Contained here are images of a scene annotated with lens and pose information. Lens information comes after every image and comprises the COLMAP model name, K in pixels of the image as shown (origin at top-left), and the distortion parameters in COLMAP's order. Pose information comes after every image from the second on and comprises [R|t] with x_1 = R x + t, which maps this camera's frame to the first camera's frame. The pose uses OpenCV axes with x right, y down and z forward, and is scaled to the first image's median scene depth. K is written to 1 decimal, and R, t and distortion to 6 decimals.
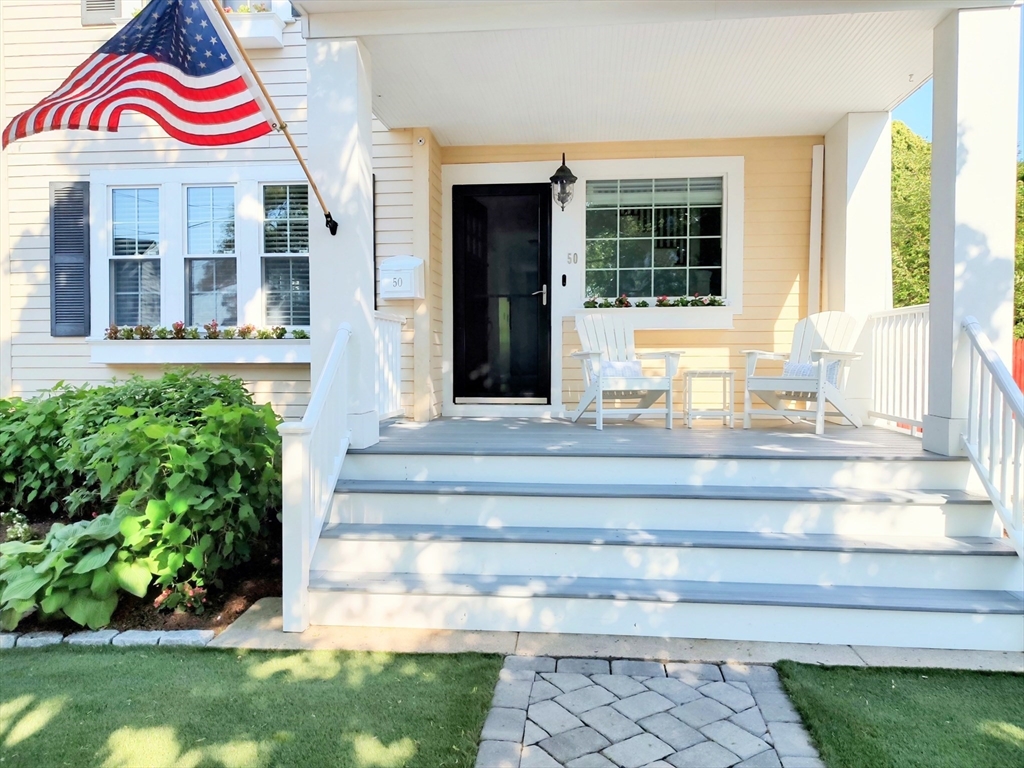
lens RADIAL K [[749.1, 0, 512.0], [0, 749.1, 384.0], [0, 0, 1]] dist [0.065749, -0.084033]
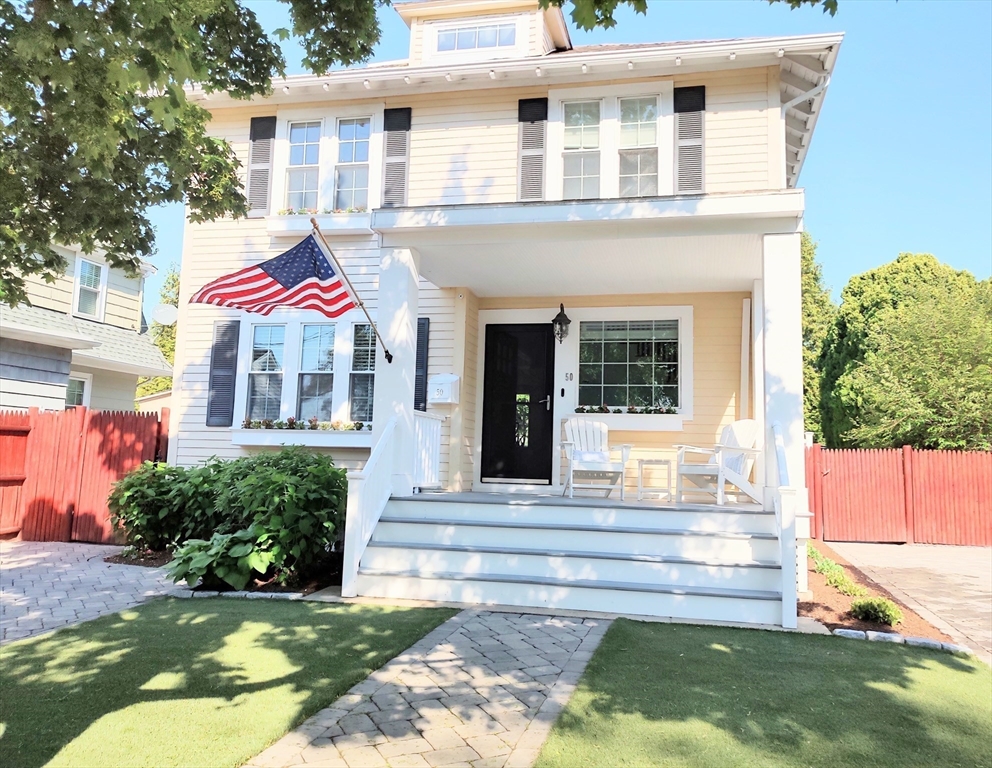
lens RADIAL K [[710.7, 0, 496.0], [0, 710.7, 384.0], [0, 0, 1]] dist [0.004255, 0.000158]
pose [[0.991793, 0.015922, -0.126857, 0.117946], [-0.034052, 0.989272, -0.142058, 0.035044], [0.123234, 0.145212, 0.981696, -0.295406]]
